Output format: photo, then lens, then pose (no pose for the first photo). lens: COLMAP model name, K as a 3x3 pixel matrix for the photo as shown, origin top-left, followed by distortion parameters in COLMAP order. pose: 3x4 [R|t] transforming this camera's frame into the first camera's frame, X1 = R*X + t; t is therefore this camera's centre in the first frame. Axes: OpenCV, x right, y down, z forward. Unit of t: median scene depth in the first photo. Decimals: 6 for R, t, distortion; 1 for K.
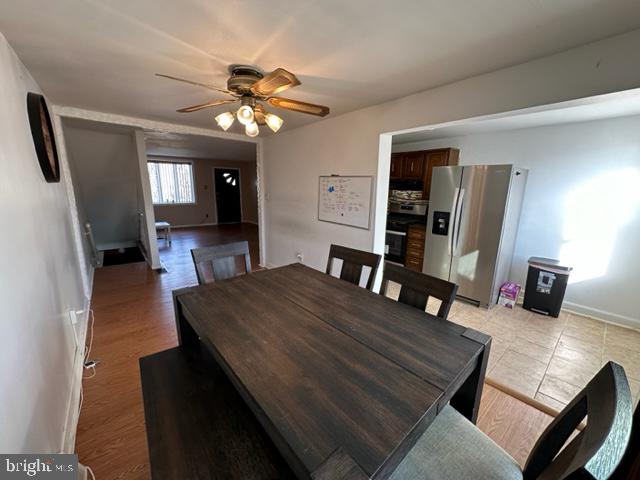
lens RADIAL K [[255.3, 0, 318.4], [0, 255.3, 240.1], [0, 0, 1]] dist [-0.000426, -0.000064]
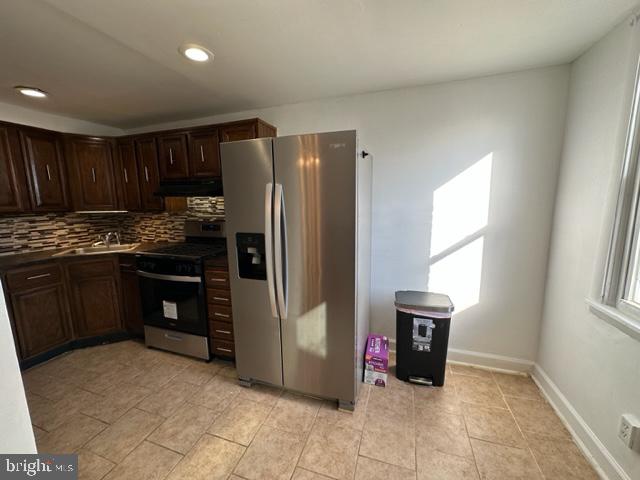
lens RADIAL K [[255.3, 0, 318.9], [0, 255.3, 240.4], [0, 0, 1]] dist [-0.000426, -0.000064]
pose [[0.849954, -0.098373, 0.517592, 0.344541], [0.131864, 0.990866, -0.028216, -0.066181], [-0.510088, 0.092234, 0.855162, 0.523629]]
